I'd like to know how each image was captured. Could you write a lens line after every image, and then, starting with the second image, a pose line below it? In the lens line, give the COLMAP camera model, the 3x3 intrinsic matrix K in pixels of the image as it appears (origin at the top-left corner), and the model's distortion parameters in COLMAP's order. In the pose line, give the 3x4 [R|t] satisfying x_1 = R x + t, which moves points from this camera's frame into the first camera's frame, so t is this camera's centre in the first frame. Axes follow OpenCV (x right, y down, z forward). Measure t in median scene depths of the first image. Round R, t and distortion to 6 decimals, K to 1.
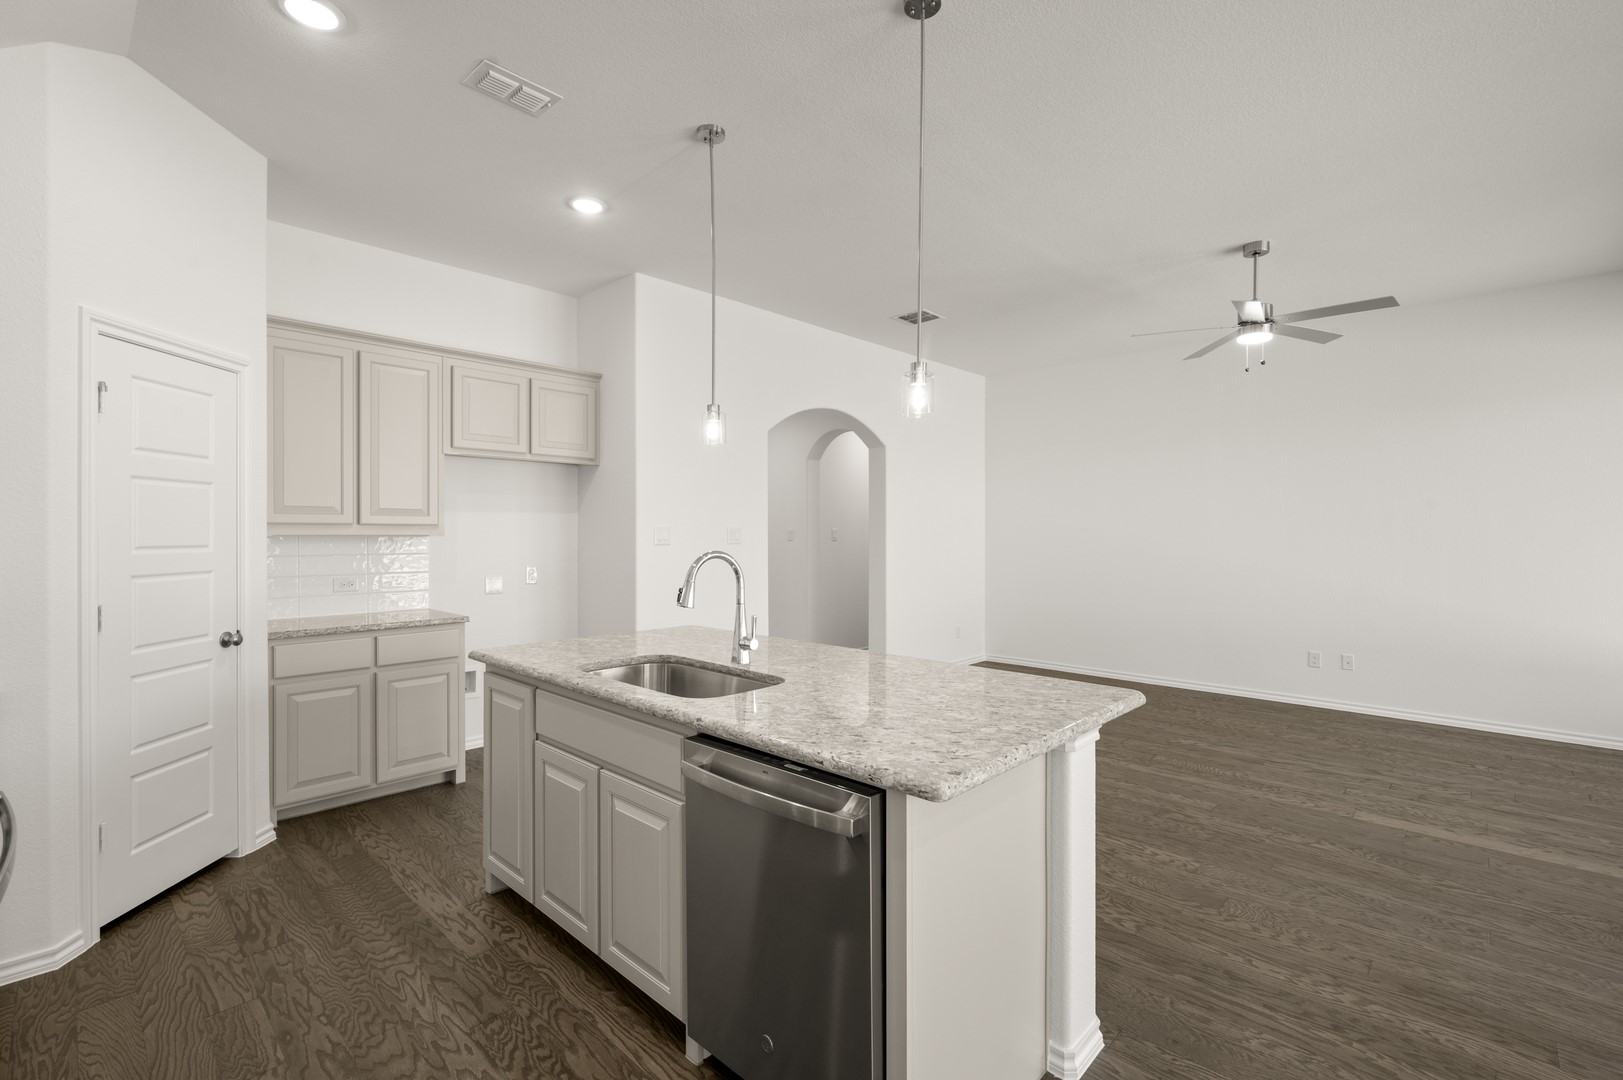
lens RADIAL K [[714.7, 0, 807.6], [0, 714.7, 534.5], [0, 0, 1]] dist [0.000449, 0.001729]
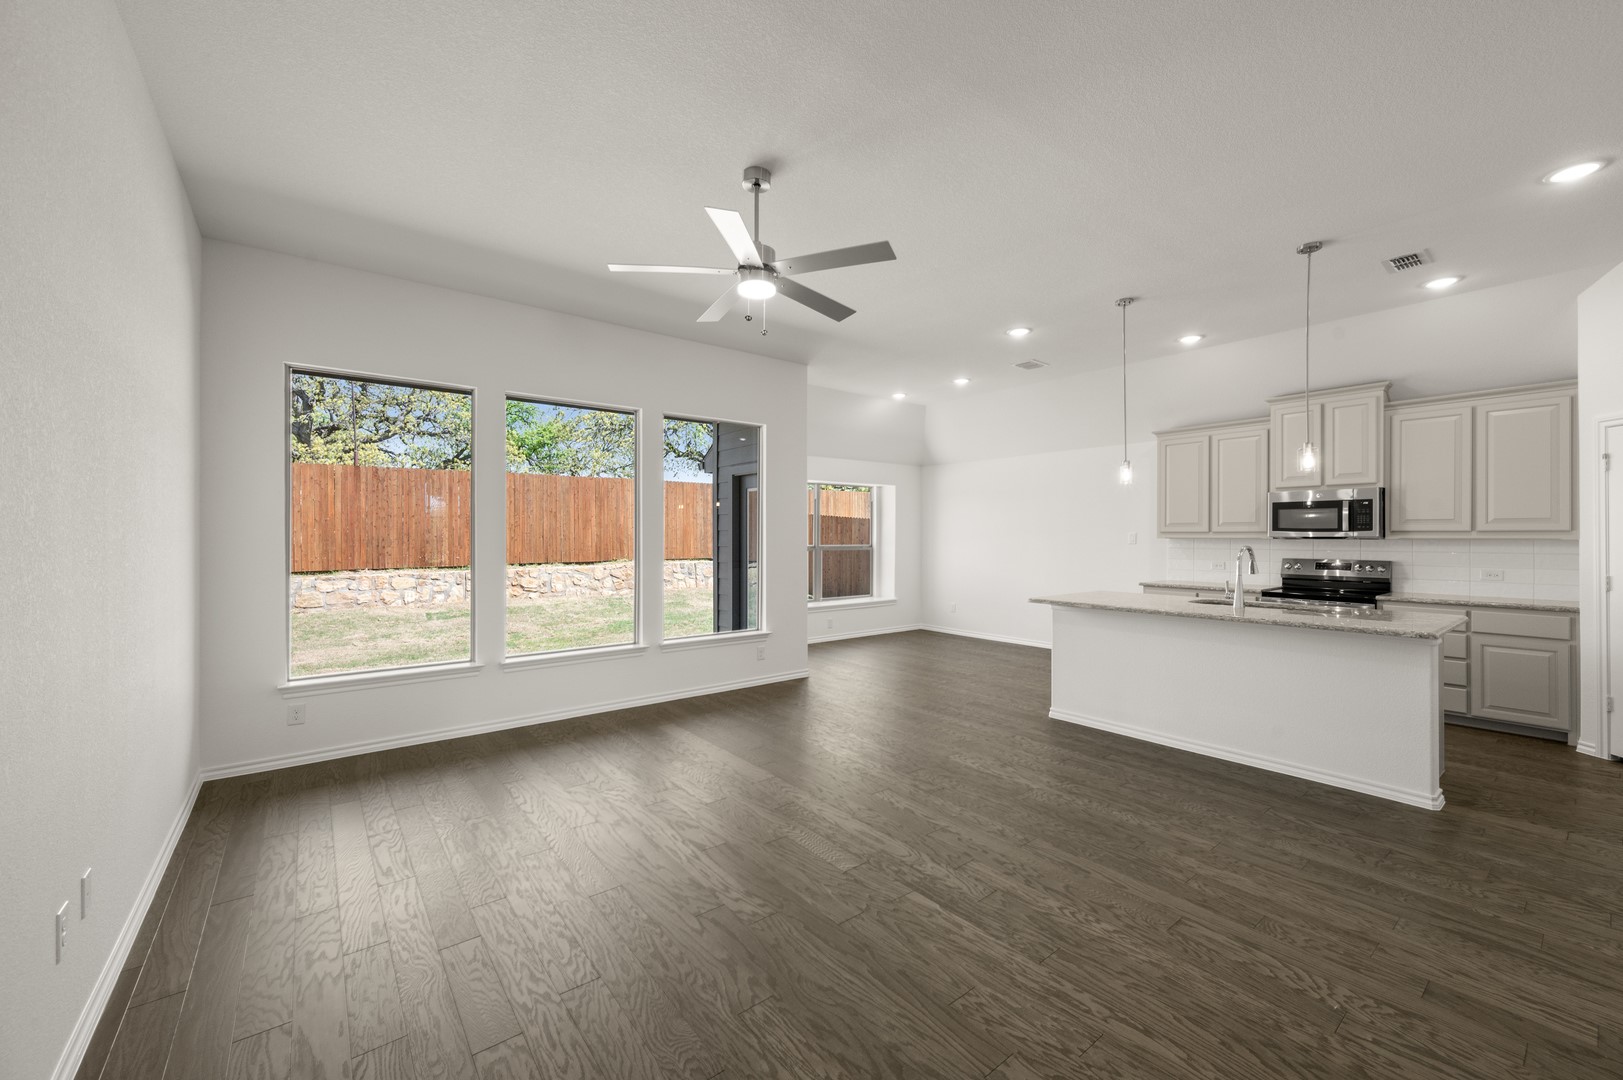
lens RADIAL K [[638.4, 0, 817.0], [0, 638.4, 540.3], [0, 0, 1]] dist [0.002155, 0.000018]
pose [[-0.991869, -0.003259, 0.127219, 0.625914], [-0.002096, 0.999955, 0.009276, -0.002123], [-0.127243, 0.008934, -0.991831, 2.256560]]
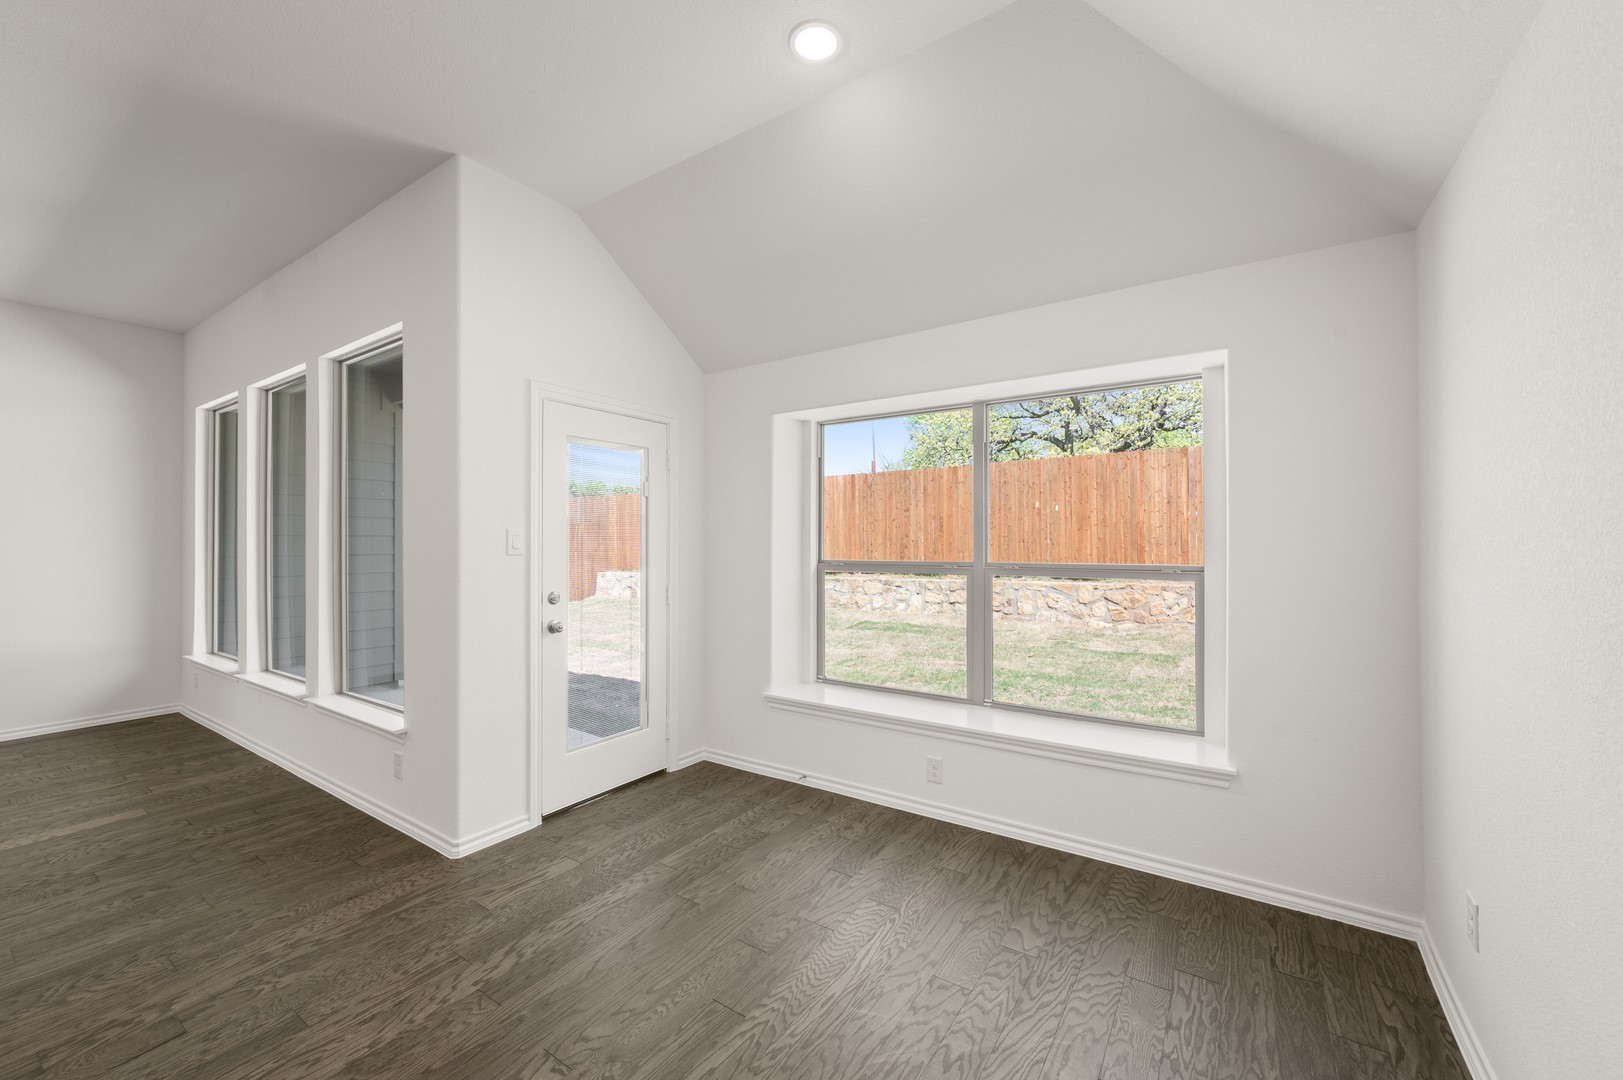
lens RADIAL K [[638.4, 0, 819.3], [0, 638.4, 533.5], [0, 0, 1]] dist [0.002155, 0.000018]
pose [[-0.170838, 0.010728, 0.985241, -0.058432], [0.006492, 0.999931, -0.009762, 0.005403], [-0.985278, 0.004728, -0.170896, -0.075589]]
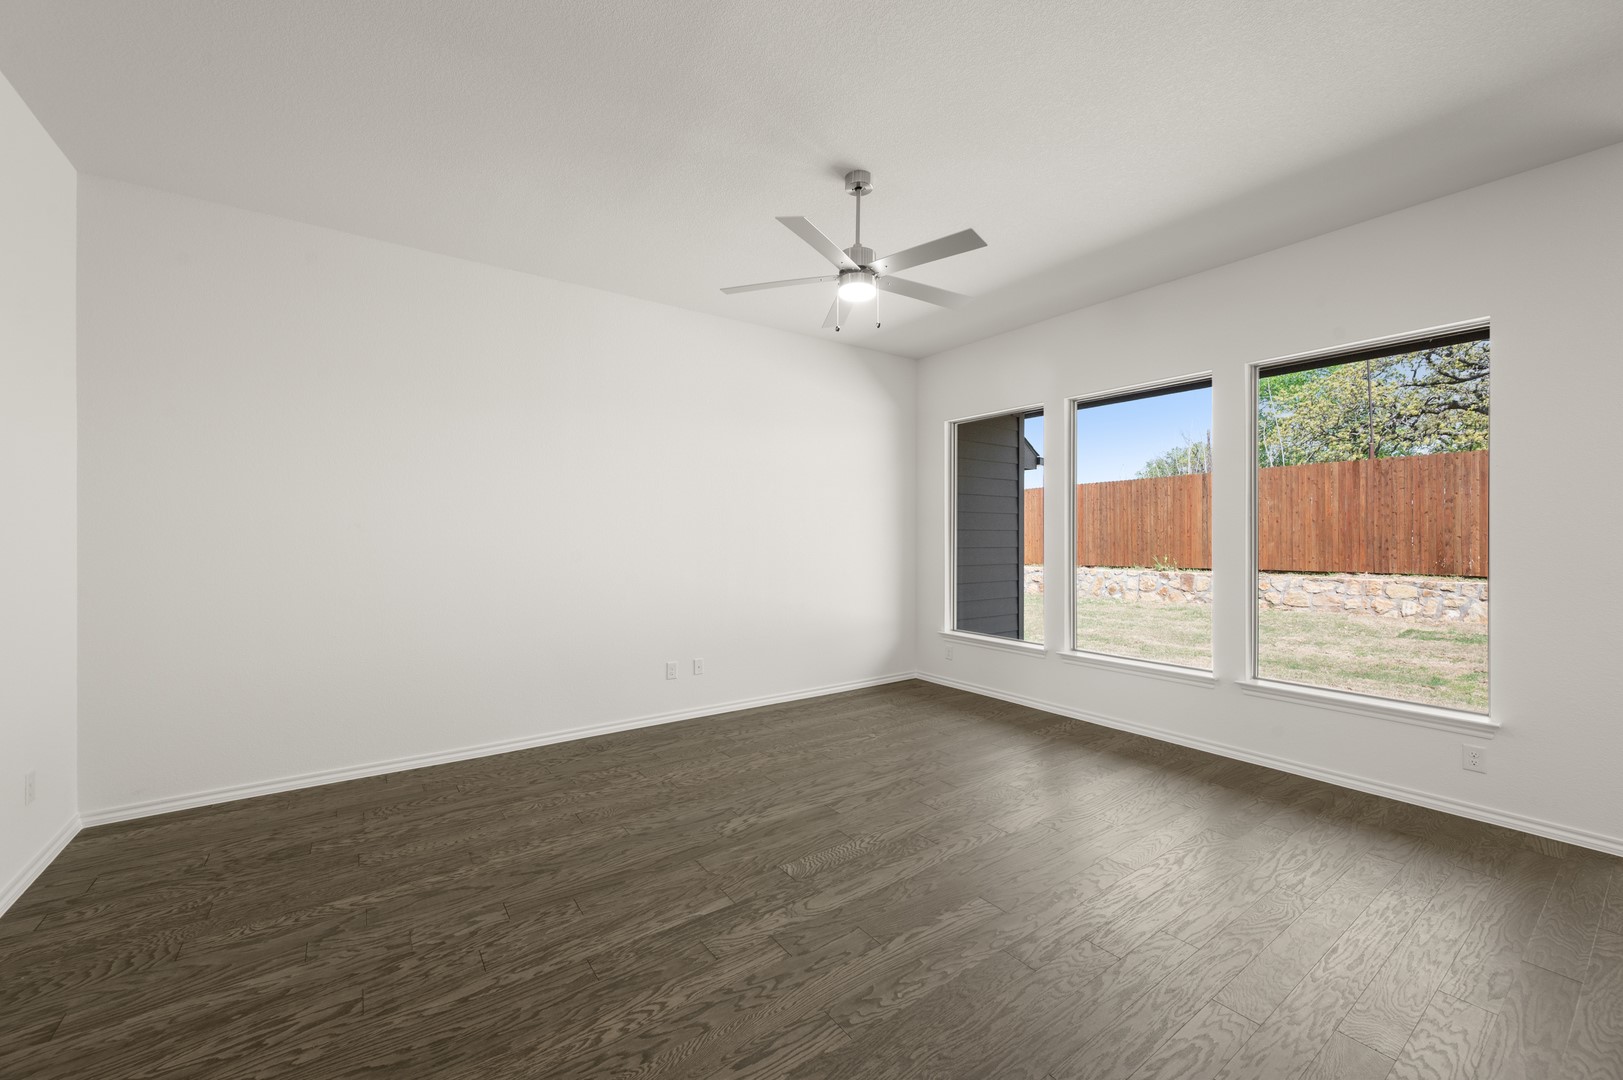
lens RADIAL K [[638.4, 0, 813.0], [0, 638.4, 537.7], [0, 0, 1]] dist [0.002155, 0.000018]
pose [[0.180976, -0.002692, 0.983484, -0.127295], [0.003592, 0.999991, 0.002076, 0.002865], [-0.983481, 0.003157, 0.180984, 1.224971]]
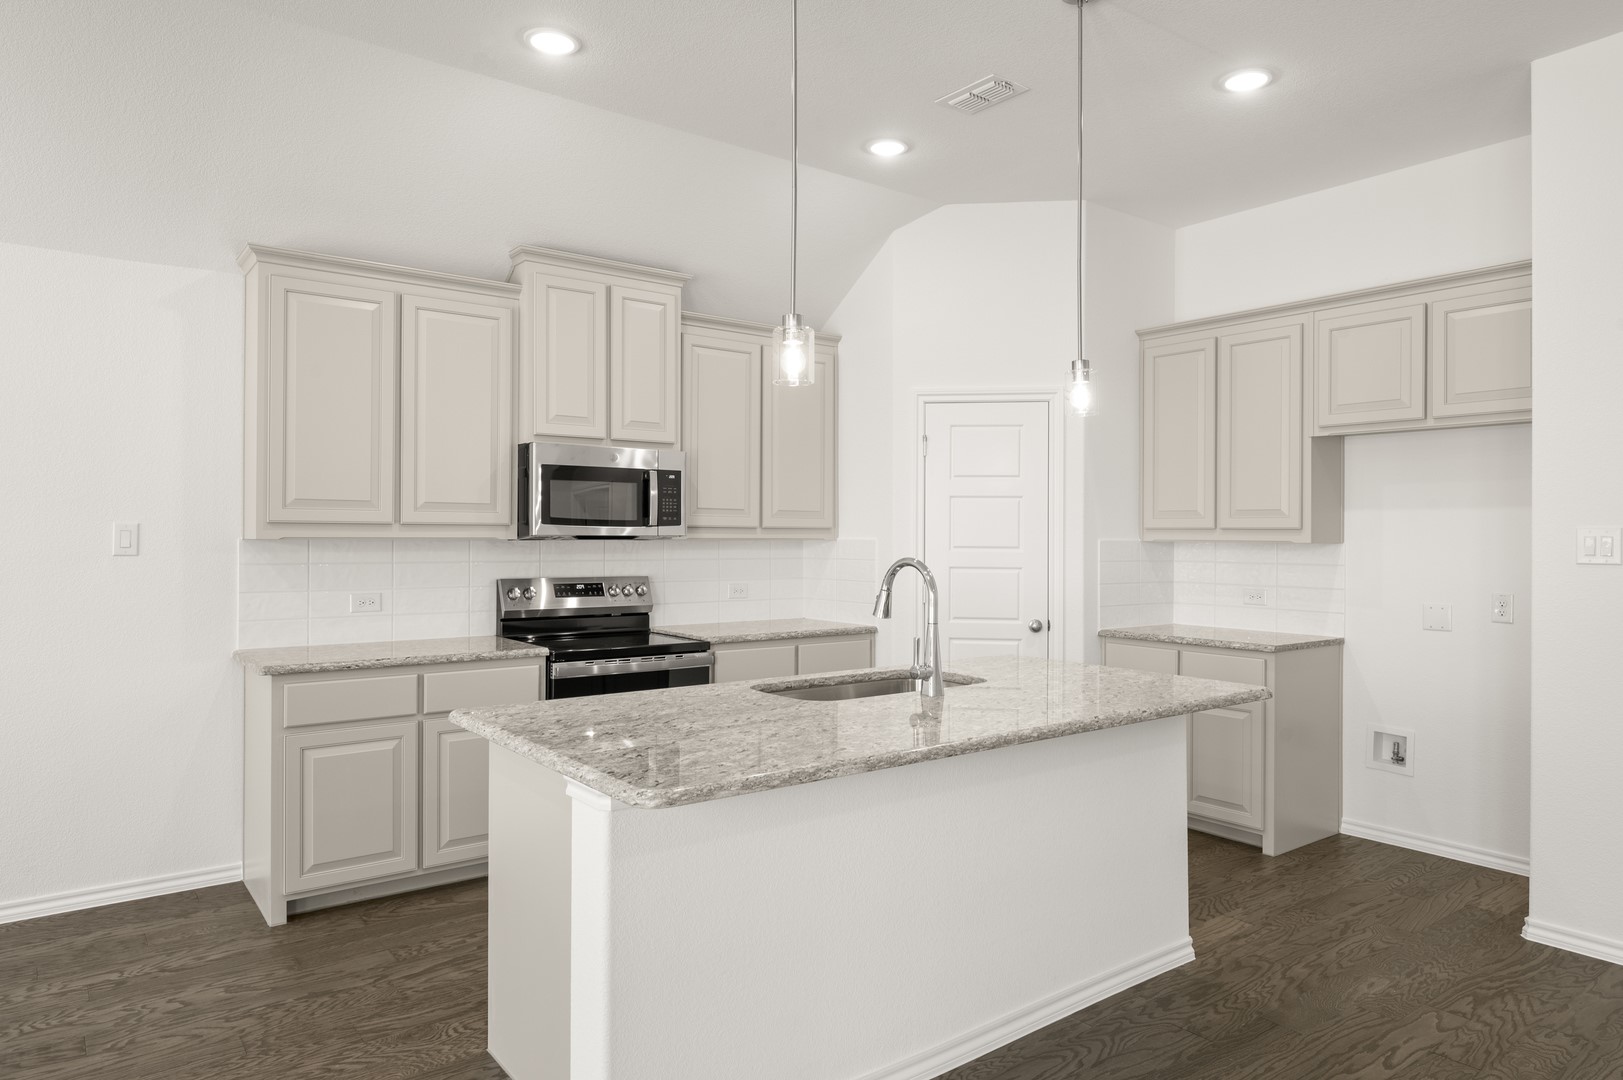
lens RADIAL K [[1015.0, 0, 821.0], [0, 1015.0, 529.0], [0, 0, 1]] dist [-0.002563, 0.001747]
pose [[-0.147350, -0.006625, -0.989062, 0.891364], [-0.008483, 0.999949, -0.005434, -0.003144], [0.989048, 0.007590, -0.147398, 0.862931]]
